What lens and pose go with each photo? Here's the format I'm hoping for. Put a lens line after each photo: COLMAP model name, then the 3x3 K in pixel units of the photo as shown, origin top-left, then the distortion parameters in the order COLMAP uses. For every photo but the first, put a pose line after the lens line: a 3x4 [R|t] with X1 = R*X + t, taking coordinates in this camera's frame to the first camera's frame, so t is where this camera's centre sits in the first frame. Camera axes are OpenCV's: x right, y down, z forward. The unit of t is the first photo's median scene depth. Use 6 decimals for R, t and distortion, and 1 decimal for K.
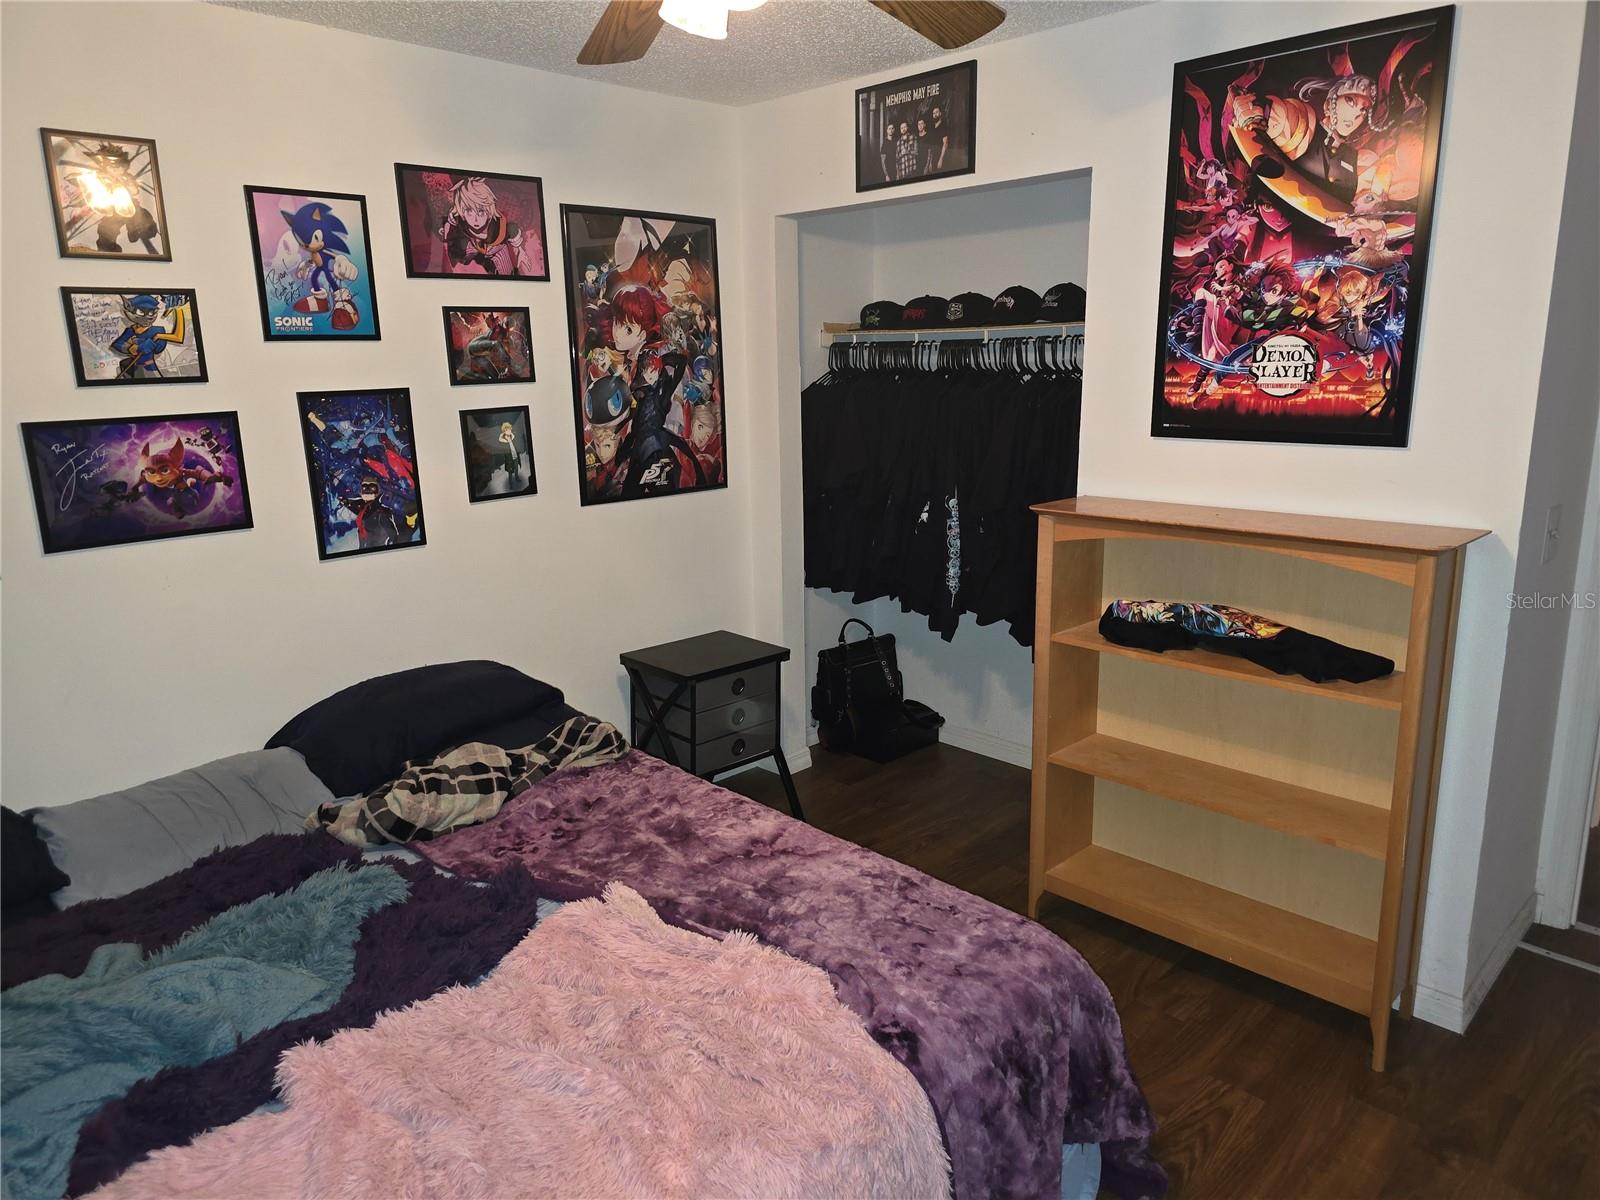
lens RADIAL K [[1071.8, 0, 799.8], [0, 1071.8, 600.8], [0, 0, 1]] dist [0.041302, -0.044283]
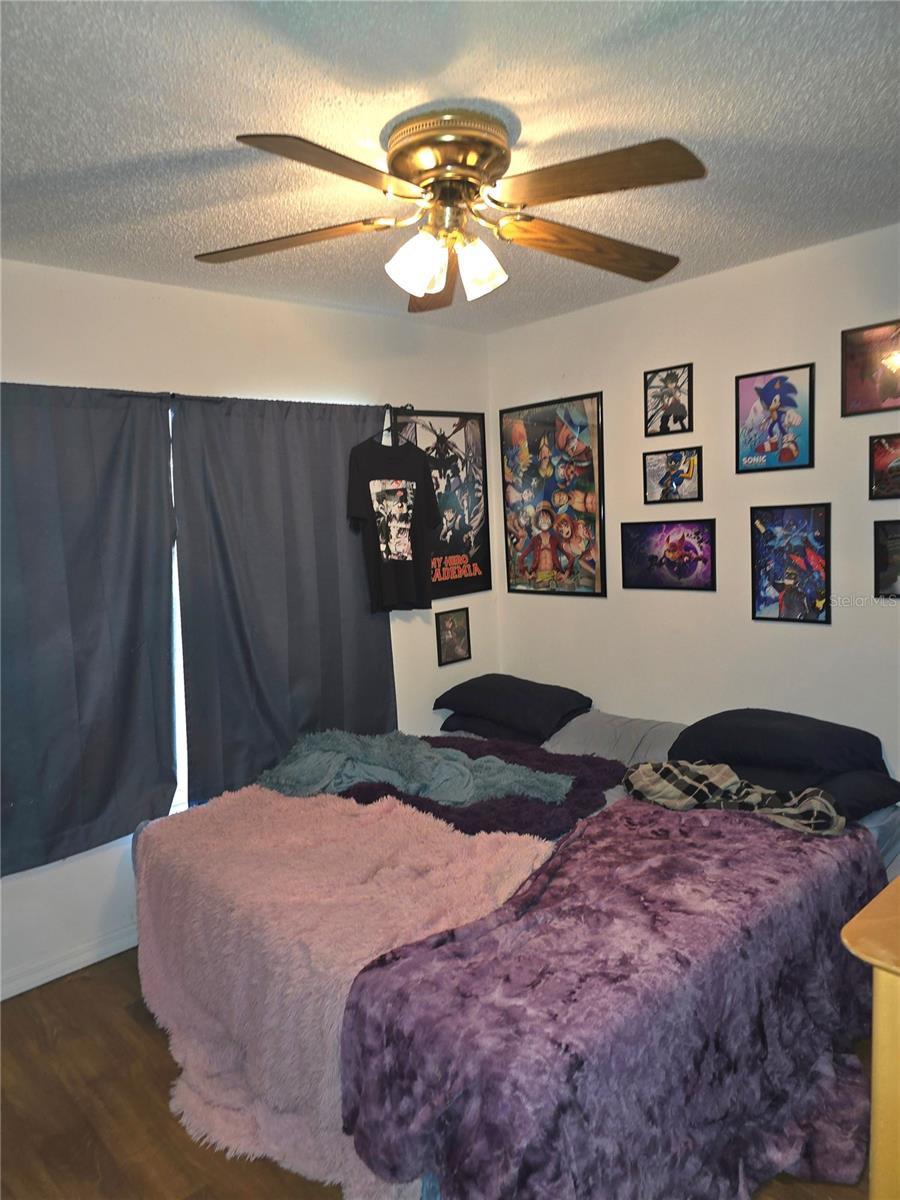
lens RADIAL K [[803.9, 0, 447.1], [0, 803.9, 624.4], [0, 0, 1]] dist [0.041302, -0.044283]
pose [[-0.055248, 0.163176, -0.985049, 0.714258], [-0.168717, 0.970844, 0.170285, -0.160066], [0.984115, 0.175603, -0.026107, 0.666738]]
